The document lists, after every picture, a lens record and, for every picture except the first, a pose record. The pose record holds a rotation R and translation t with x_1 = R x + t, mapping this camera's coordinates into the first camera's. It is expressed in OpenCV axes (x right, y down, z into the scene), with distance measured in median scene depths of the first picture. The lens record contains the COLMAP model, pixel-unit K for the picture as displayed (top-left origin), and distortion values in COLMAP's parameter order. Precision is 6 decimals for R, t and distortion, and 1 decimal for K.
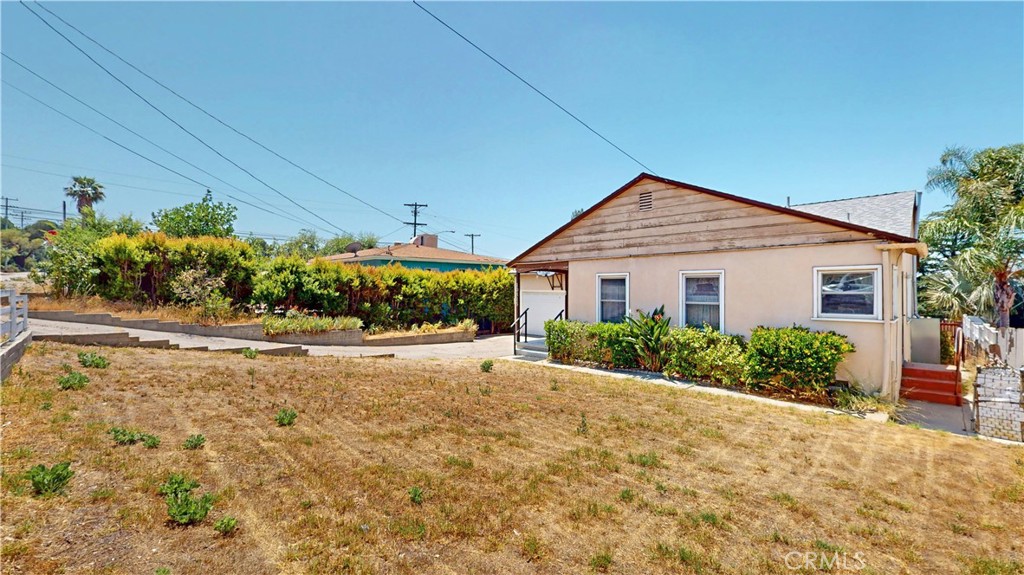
lens RADIAL K [[444.7, 0, 485.5], [0, 444.7, 281.6], [0, 0, 1]] dist [0.005241, -0.001109]
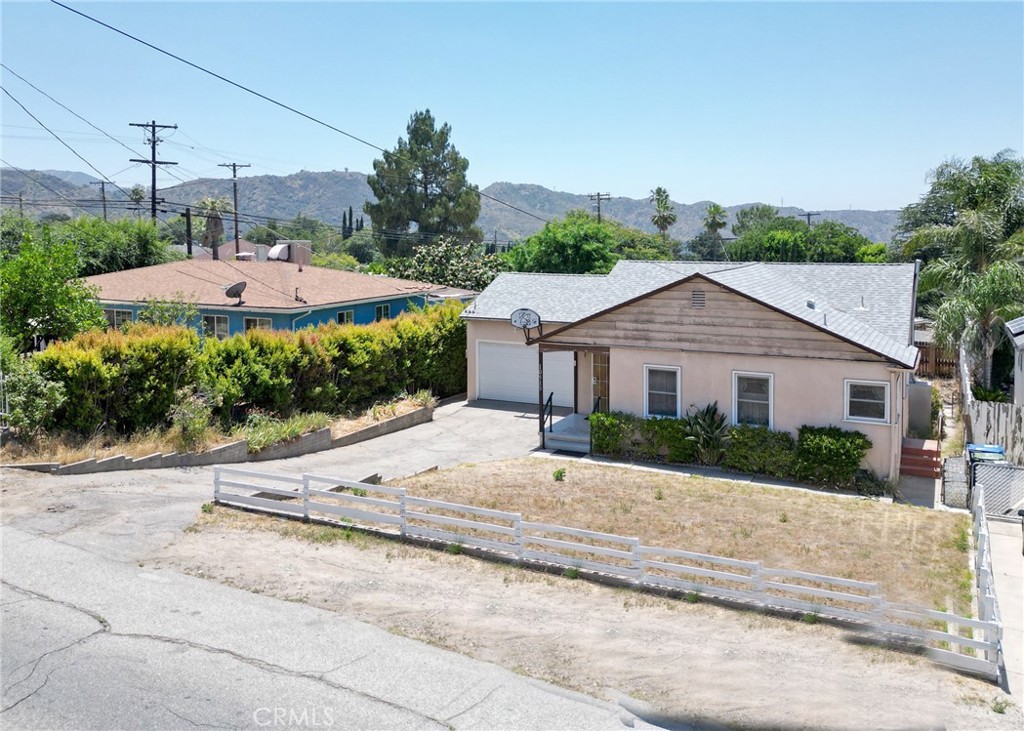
lens RADIAL K [[939.4, 0, 457.6], [0, 939.4, 267.0], [0, 0, 1]] dist [0.064268, -0.032121]
pose [[0.951177, -0.033531, 0.306819, -0.862103], [0.011752, 0.997295, 0.072558, -0.435323], [-0.308422, -0.065409, 0.948998, -0.914087]]
